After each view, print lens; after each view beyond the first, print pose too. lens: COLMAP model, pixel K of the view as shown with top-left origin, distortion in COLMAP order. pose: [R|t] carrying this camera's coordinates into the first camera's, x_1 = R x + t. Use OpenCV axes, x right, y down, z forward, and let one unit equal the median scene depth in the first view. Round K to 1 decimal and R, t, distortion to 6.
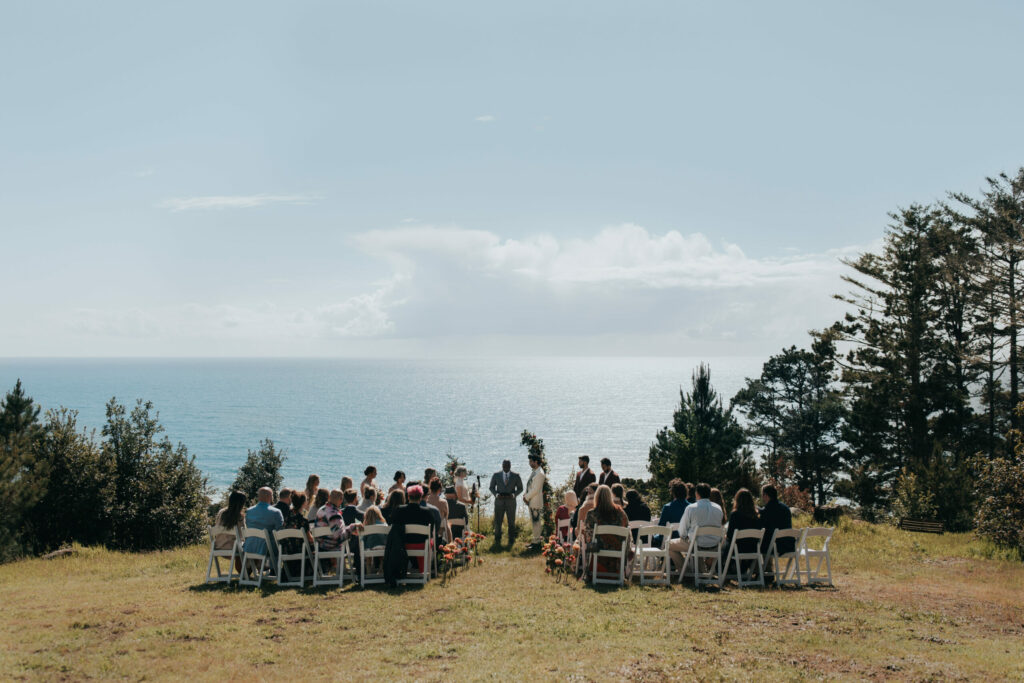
lens RADIAL K [[1011.2, 0, 510.0], [0, 1011.2, 340.5], [0, 0, 1]] dist [0.025949, 0.000000]
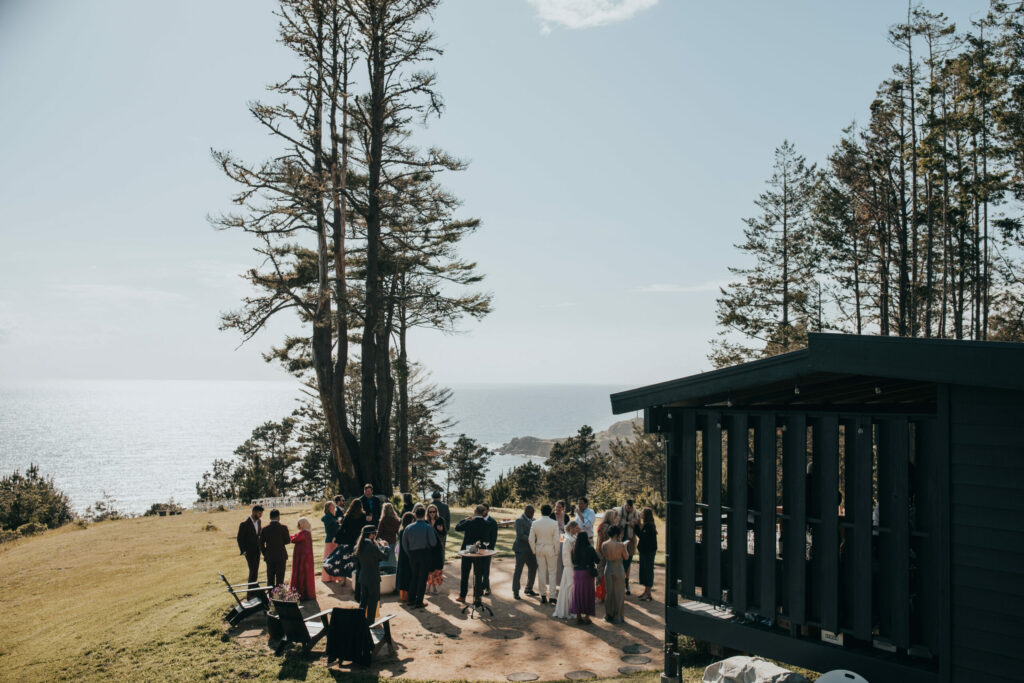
lens RADIAL K [[1011.2, 0, 511.1], [0, 1011.2, 342.3], [0, 0, 1]] dist [0.025949, 0.000000]
pose [[0.849798, 0.021205, 0.526682, -0.332492], [-0.010446, 0.999672, -0.023394, -0.105142], [-0.527005, 0.014379, 0.849741, -0.816946]]
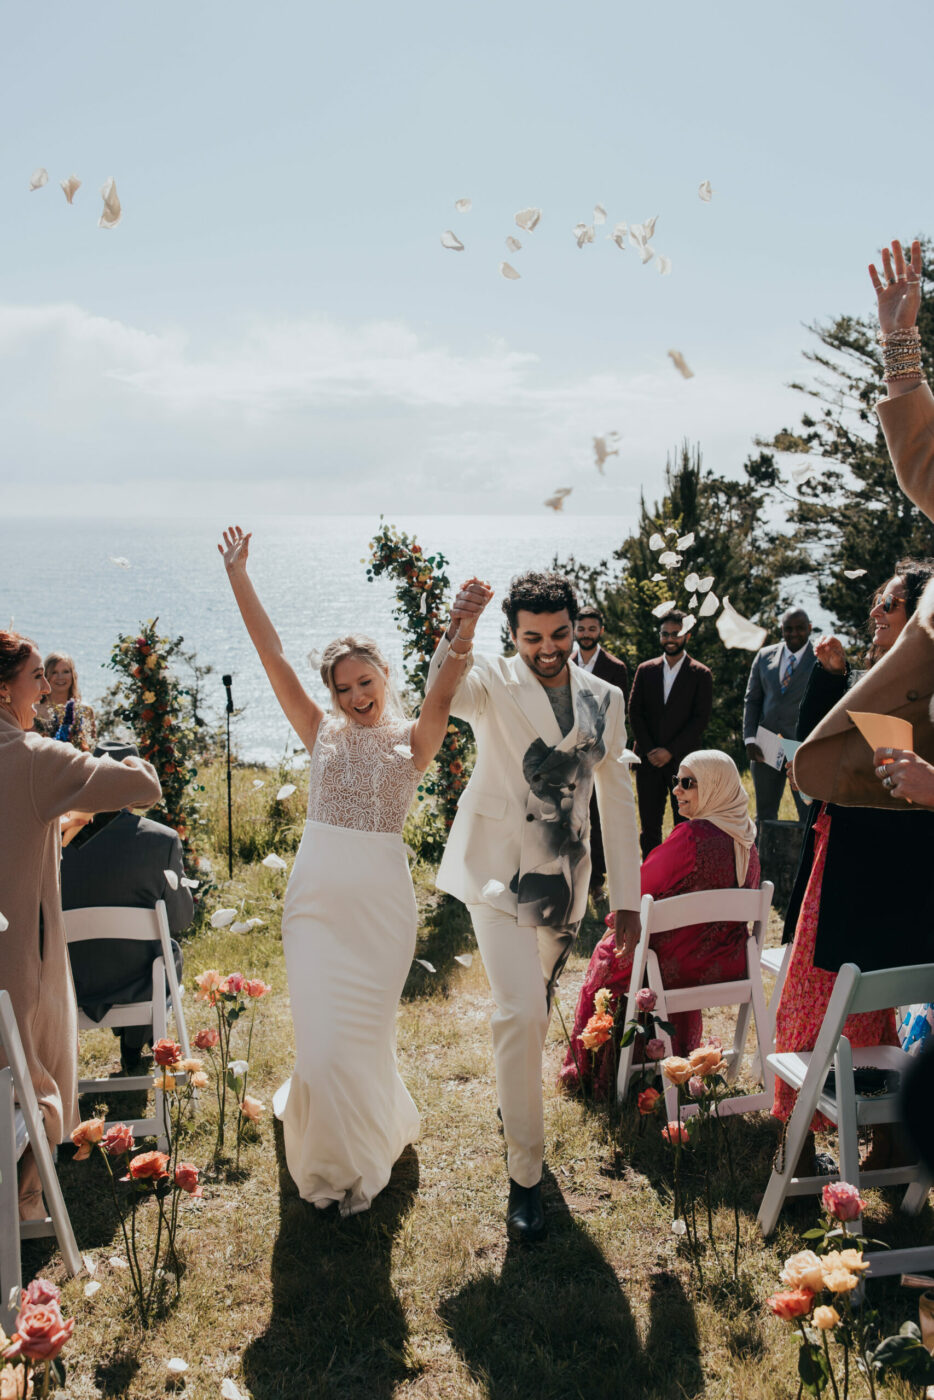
lens RADIAL K [[1269.6, 0, 468.4], [0, 1269.6, 696.3], [0, 0, 1]] dist [-0.018170, 0.000000]
pose [[0.987850, -0.017927, 0.154375, -0.006383], [-0.006133, 0.988054, 0.153986, 0.027218], [-0.155292, -0.153062, 0.975939, 0.214094]]
